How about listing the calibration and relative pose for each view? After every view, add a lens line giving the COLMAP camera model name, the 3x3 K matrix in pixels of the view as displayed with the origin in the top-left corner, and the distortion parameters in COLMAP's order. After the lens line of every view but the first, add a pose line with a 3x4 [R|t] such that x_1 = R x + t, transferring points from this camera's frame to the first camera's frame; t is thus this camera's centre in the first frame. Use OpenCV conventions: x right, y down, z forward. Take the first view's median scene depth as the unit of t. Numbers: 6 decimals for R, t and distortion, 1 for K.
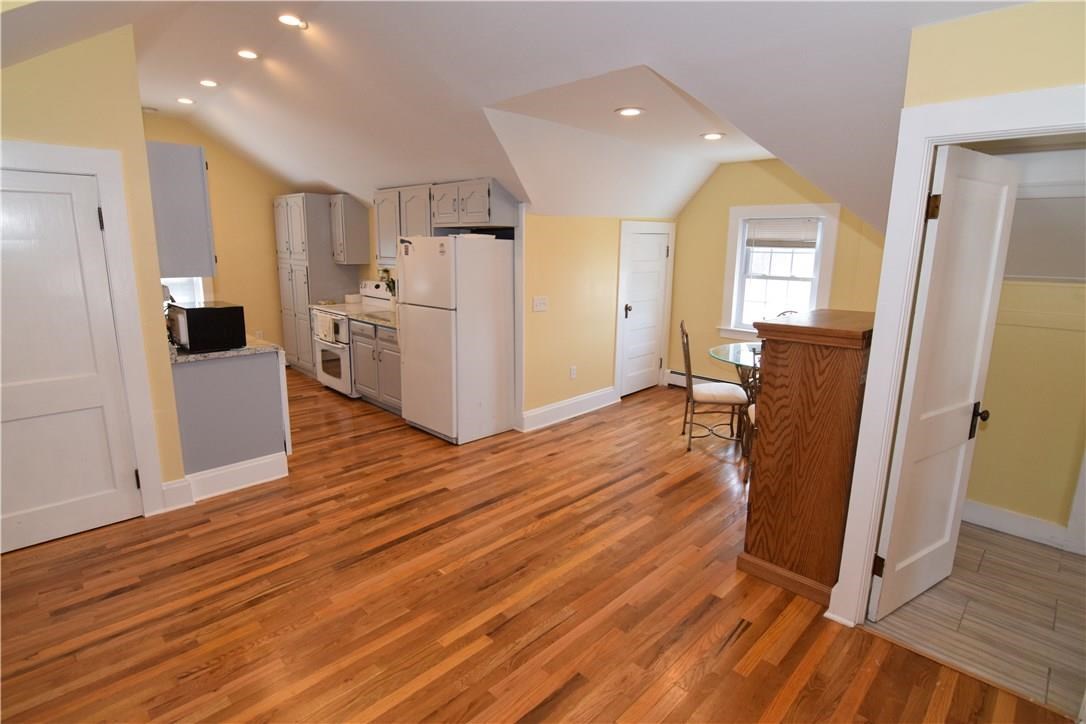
lens RADIAL K [[544.2, 0, 545.9], [0, 544.2, 359.6], [0, 0, 1]] dist [-0.013228, -0.006059]
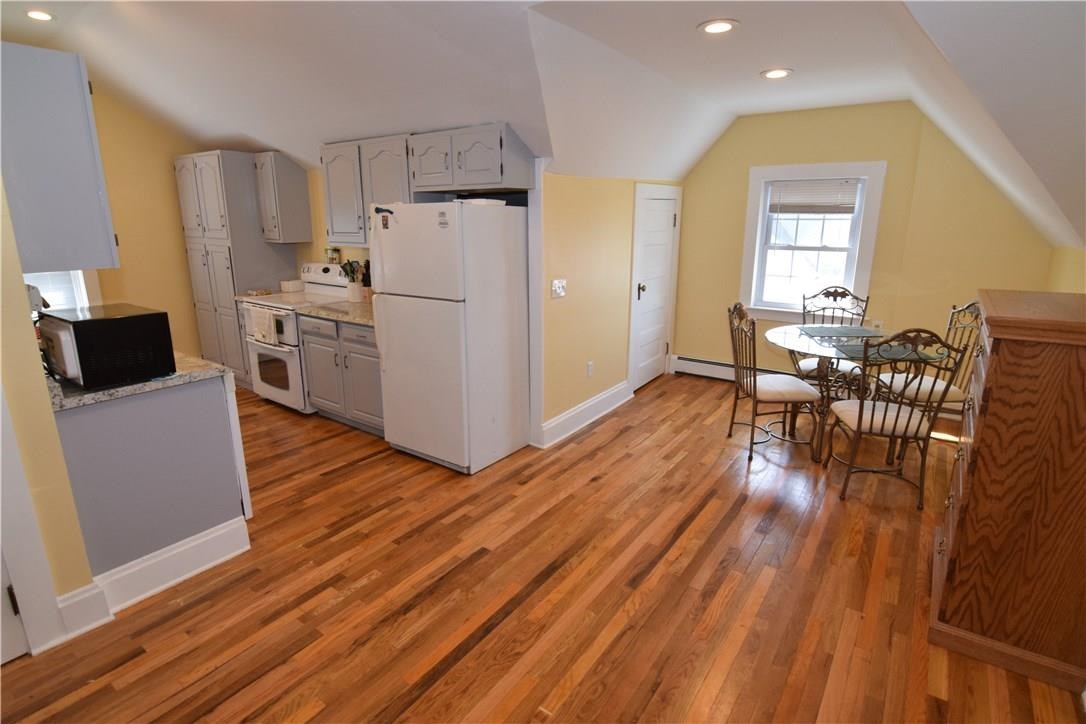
lens RADIAL K [[544.2, 0, 543.1], [0, 544.2, 359.1], [0, 0, 1]] dist [-0.013228, -0.006059]
pose [[0.988055, -0.052020, 0.145053, -0.203448], [0.045136, 0.997711, 0.050353, -0.052565], [-0.147340, -0.043205, 0.988142, 0.281905]]
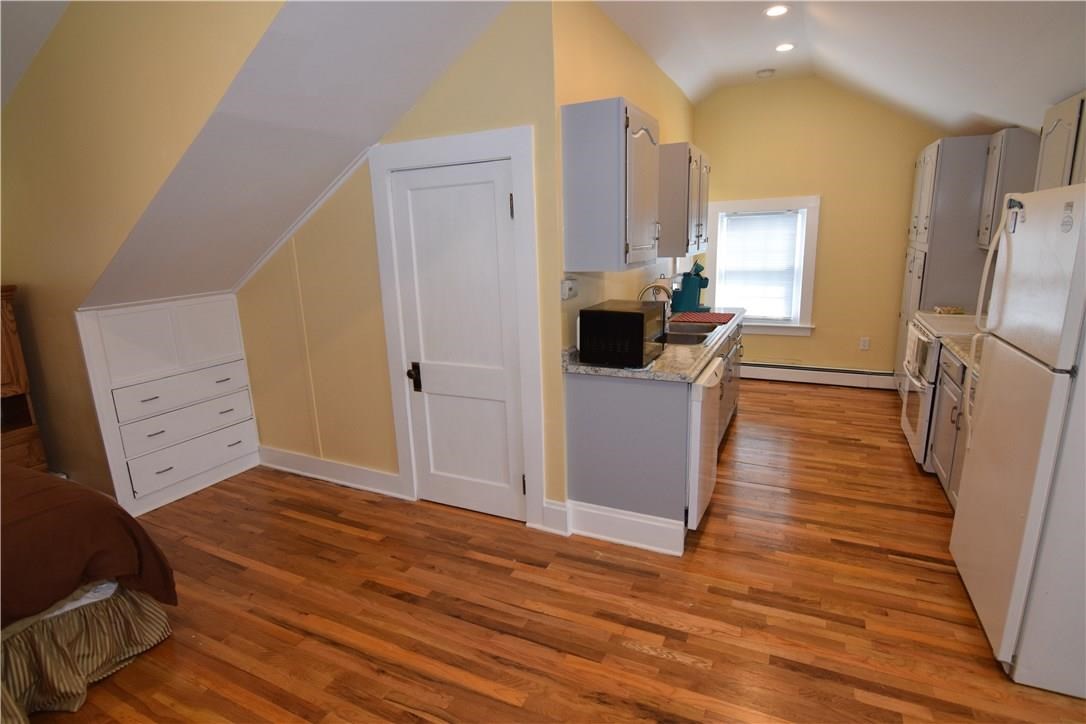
lens RADIAL K [[544.2, 0, 534.4], [0, 544.2, 358.9], [0, 0, 1]] dist [-0.013228, -0.006059]
pose [[0.309208, 0.182571, -0.933305, 0.080921], [-0.151453, 0.978327, 0.141201, -0.114644], [0.938857, 0.097692, 0.330158, 0.607041]]
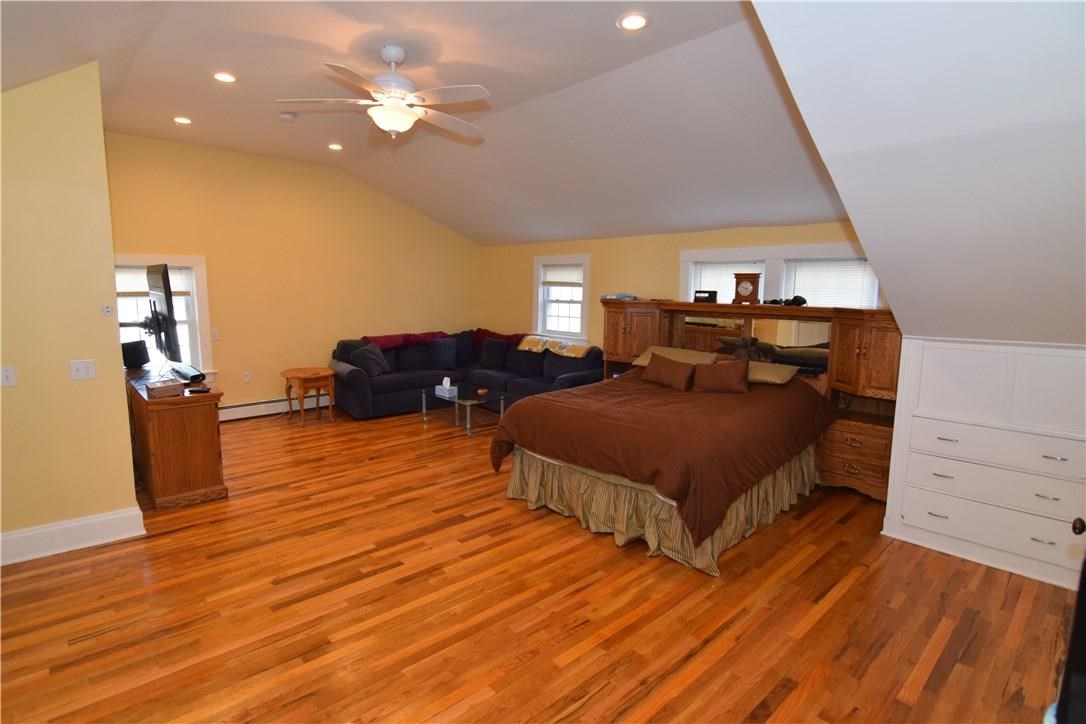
lens RADIAL K [[544.2, 0, 540.8], [0, 544.2, 359.3], [0, 0, 1]] dist [-0.013228, -0.006059]
pose [[-0.998641, -0.029198, 0.043161, -0.344744], [-0.013455, 0.944667, 0.327755, -0.224581], [-0.050342, 0.326729, -0.943776, 1.135313]]
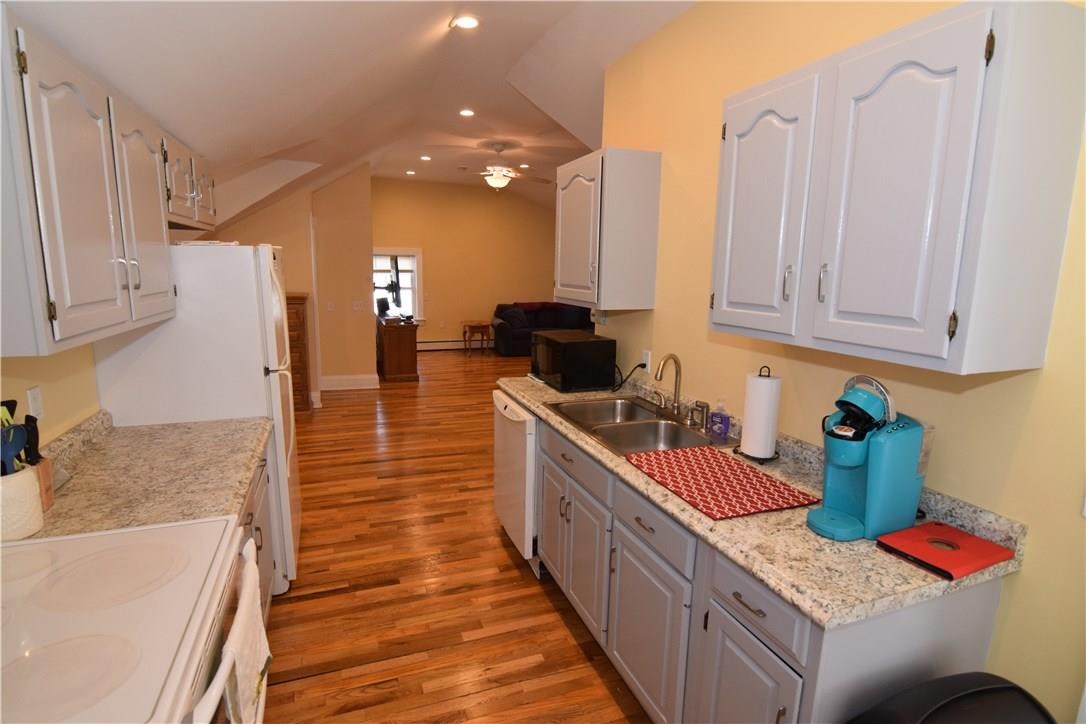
lens RADIAL K [[544.2, 0, 540.9], [0, 544.2, 359.8], [0, 0, 1]] dist [-0.013228, -0.006059]
pose [[-0.908024, -0.103947, 0.405817, -0.936107], [0.051105, 0.934005, 0.353587, -0.376926], [-0.415789, 0.341805, -0.842787, 1.757190]]
